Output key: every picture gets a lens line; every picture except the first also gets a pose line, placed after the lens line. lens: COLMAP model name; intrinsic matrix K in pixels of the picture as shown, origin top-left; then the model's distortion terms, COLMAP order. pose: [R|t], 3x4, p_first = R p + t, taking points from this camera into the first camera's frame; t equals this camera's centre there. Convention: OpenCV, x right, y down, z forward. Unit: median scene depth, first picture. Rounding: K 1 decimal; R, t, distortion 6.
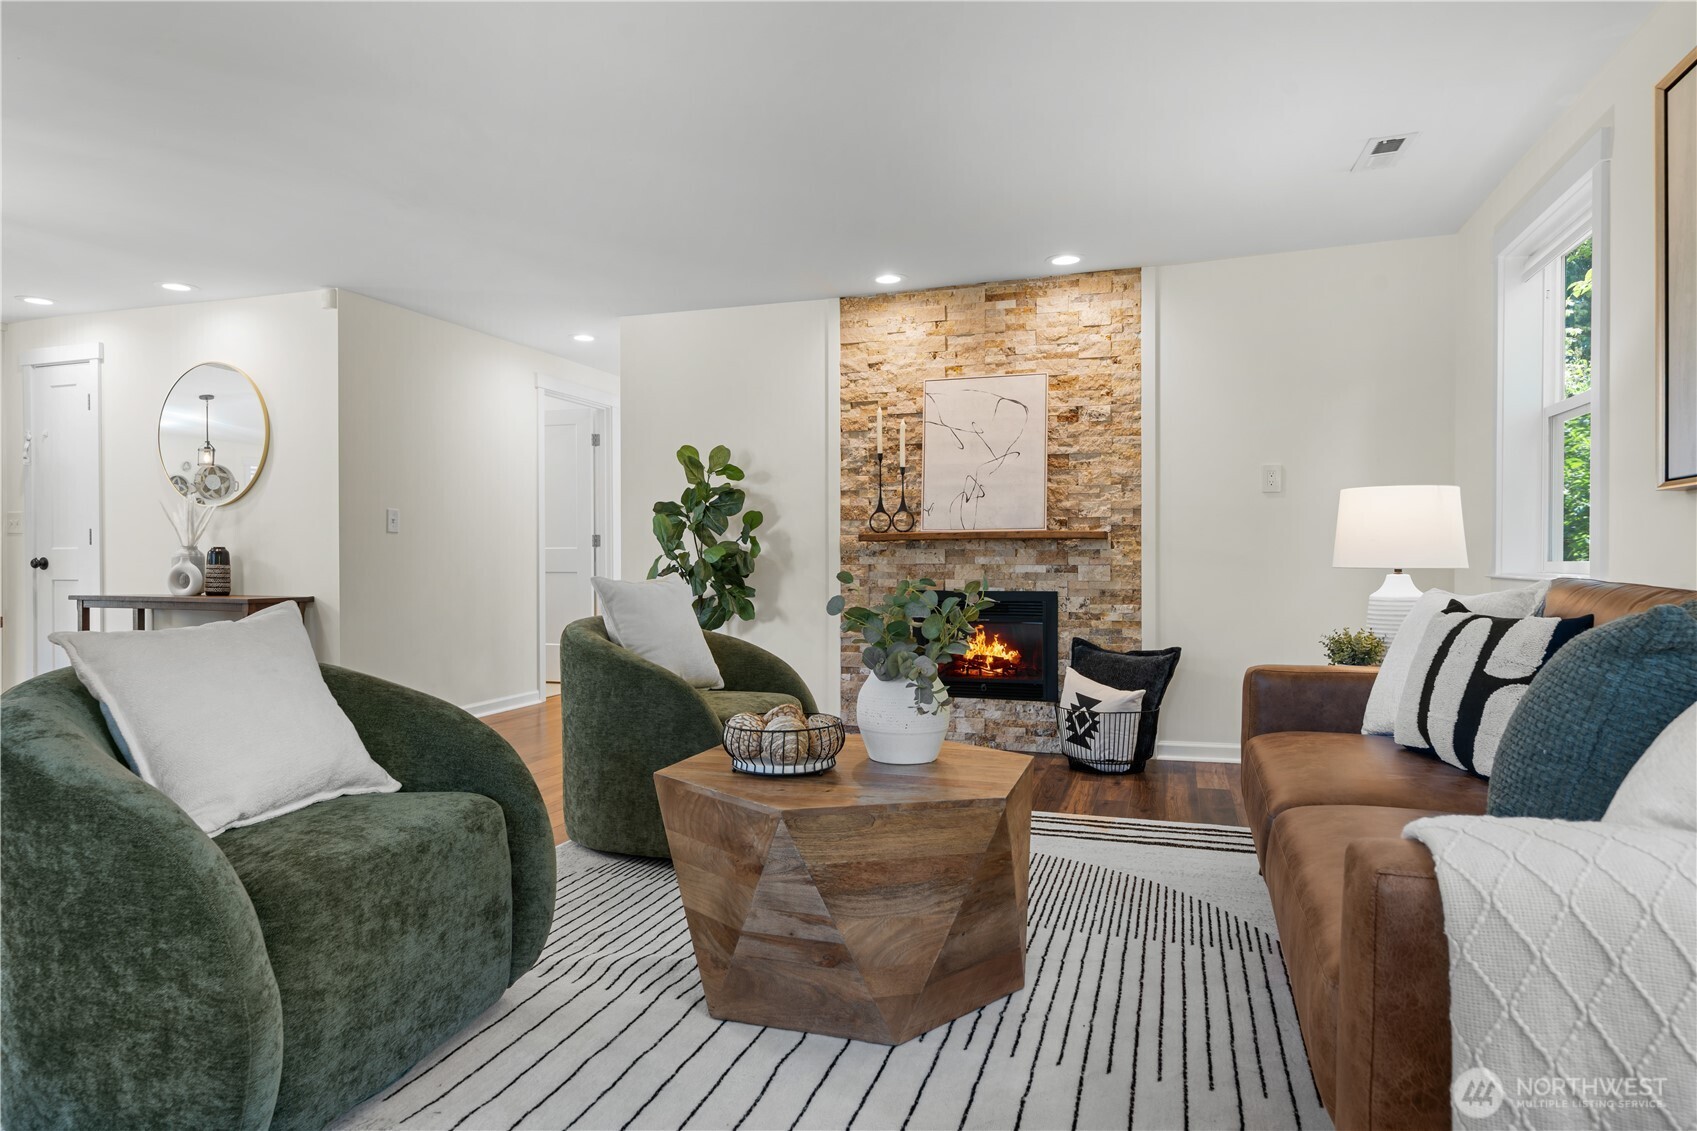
lens RADIAL K [[1002.1, 0, 883.6], [0, 1002.1, 549.8], [0, 0, 1]] dist [0.014656, -0.000918]
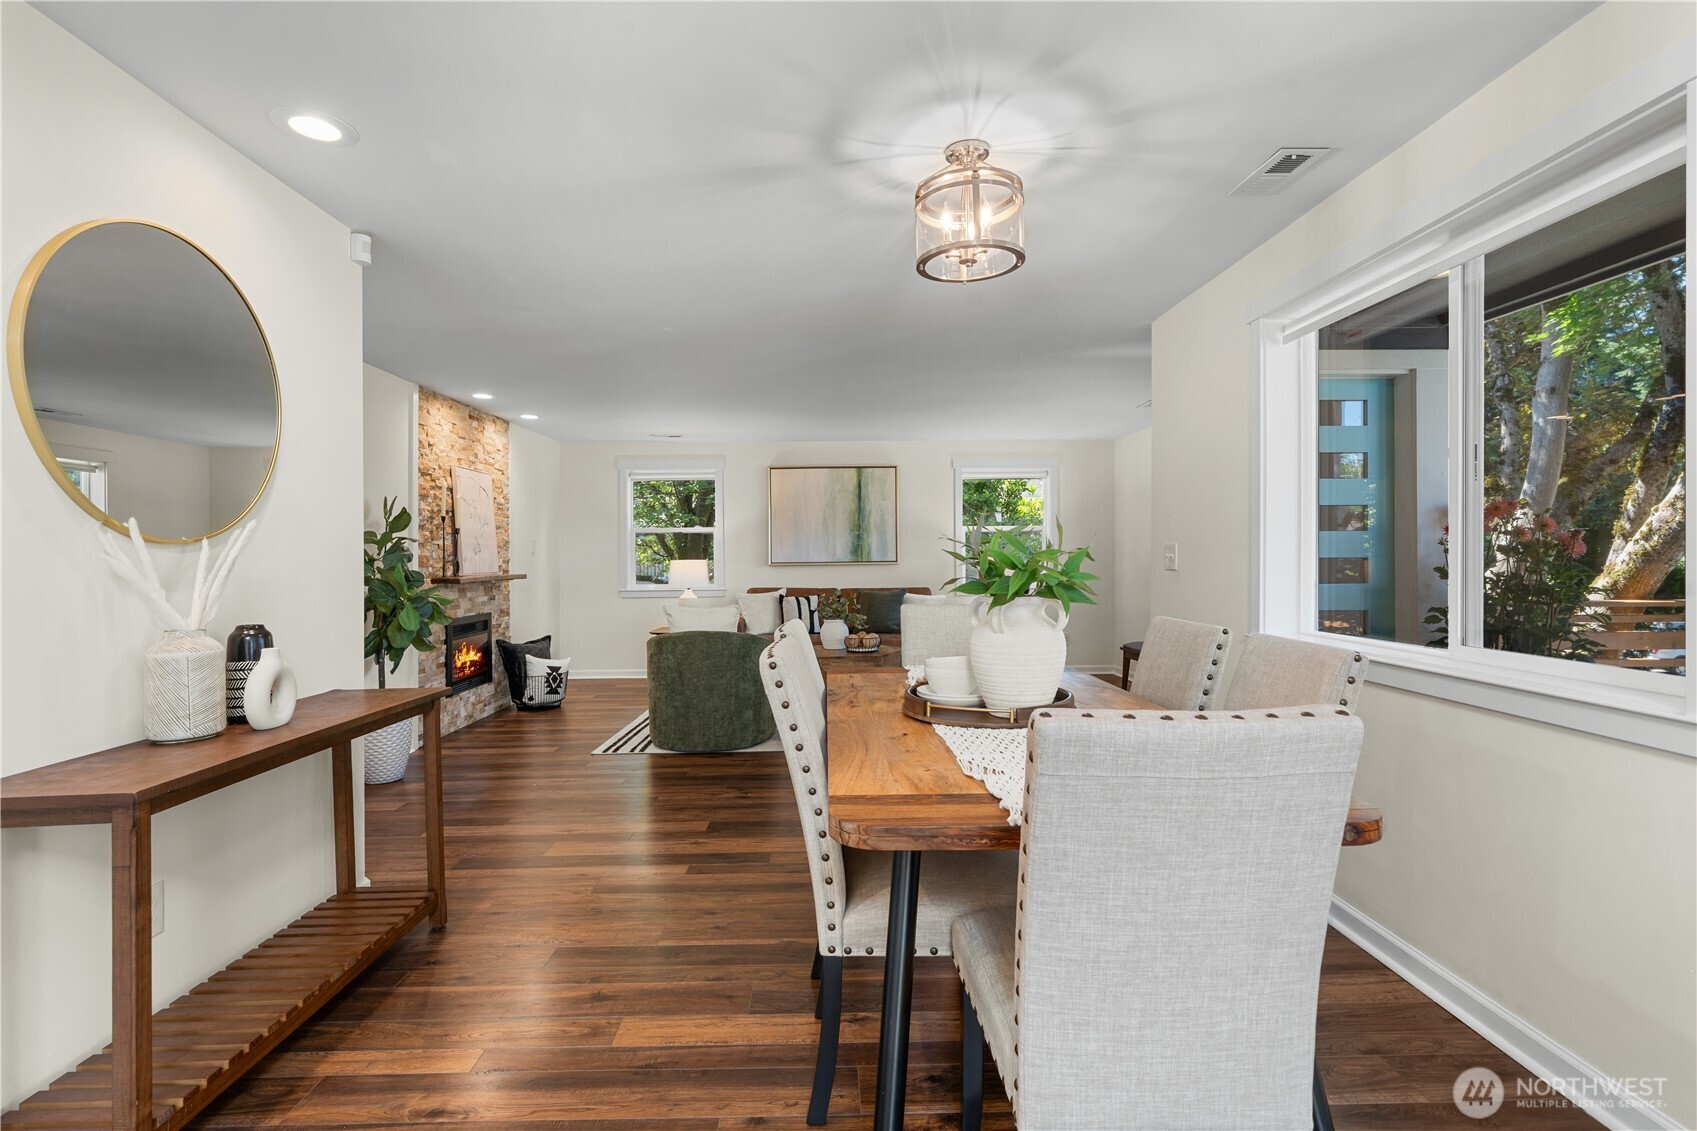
lens RADIAL K [[813.4, 0, 839.5], [0, 813.4, 544.2], [0, 0, 1]] dist [0.001046, 0.000417]
pose [[-0.302230, 0.023272, 0.952951, -1.211705], [0.004450, 0.999725, -0.023003, -0.033840], [-0.953225, -0.002711, -0.302251, 0.854440]]
